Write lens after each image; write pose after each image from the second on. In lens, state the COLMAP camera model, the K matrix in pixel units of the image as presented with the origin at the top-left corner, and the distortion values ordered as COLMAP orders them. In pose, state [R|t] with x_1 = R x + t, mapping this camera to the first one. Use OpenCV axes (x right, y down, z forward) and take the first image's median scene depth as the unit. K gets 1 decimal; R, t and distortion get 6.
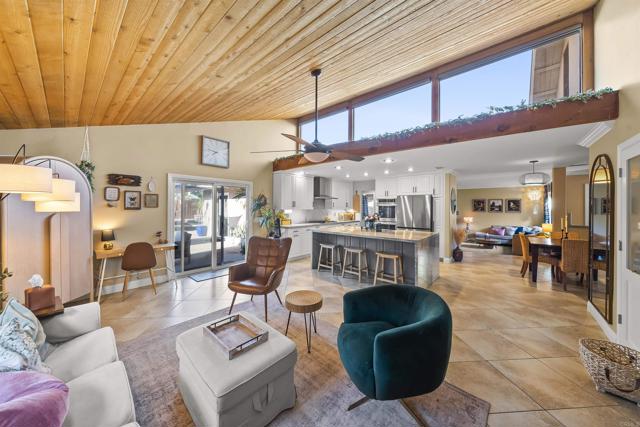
lens RADIAL K [[221.9, 0, 321.2], [0, 221.9, 209.9], [0, 0, 1]] dist [-0.001356, 0.000011]
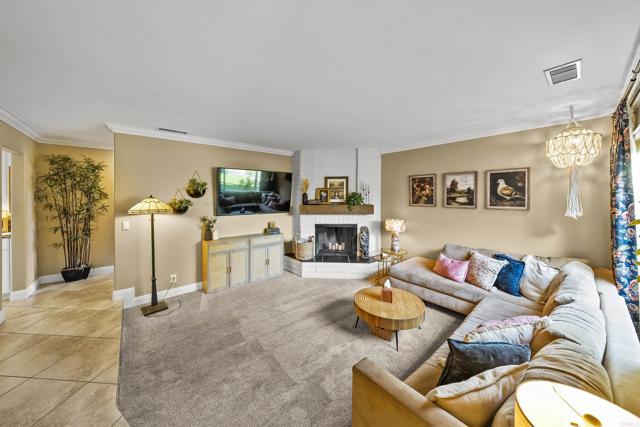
lens RADIAL K [[221.9, 0, 321.6], [0, 221.9, 201.5], [0, 0, 1]] dist [-0.001356, 0.000011]
pose [[0.989116, 0.000298, -0.147135, 0.612587], [0.000316, 0.999991, 0.004151, -0.001534], [0.147135, -0.004152, 0.989108, 0.600152]]
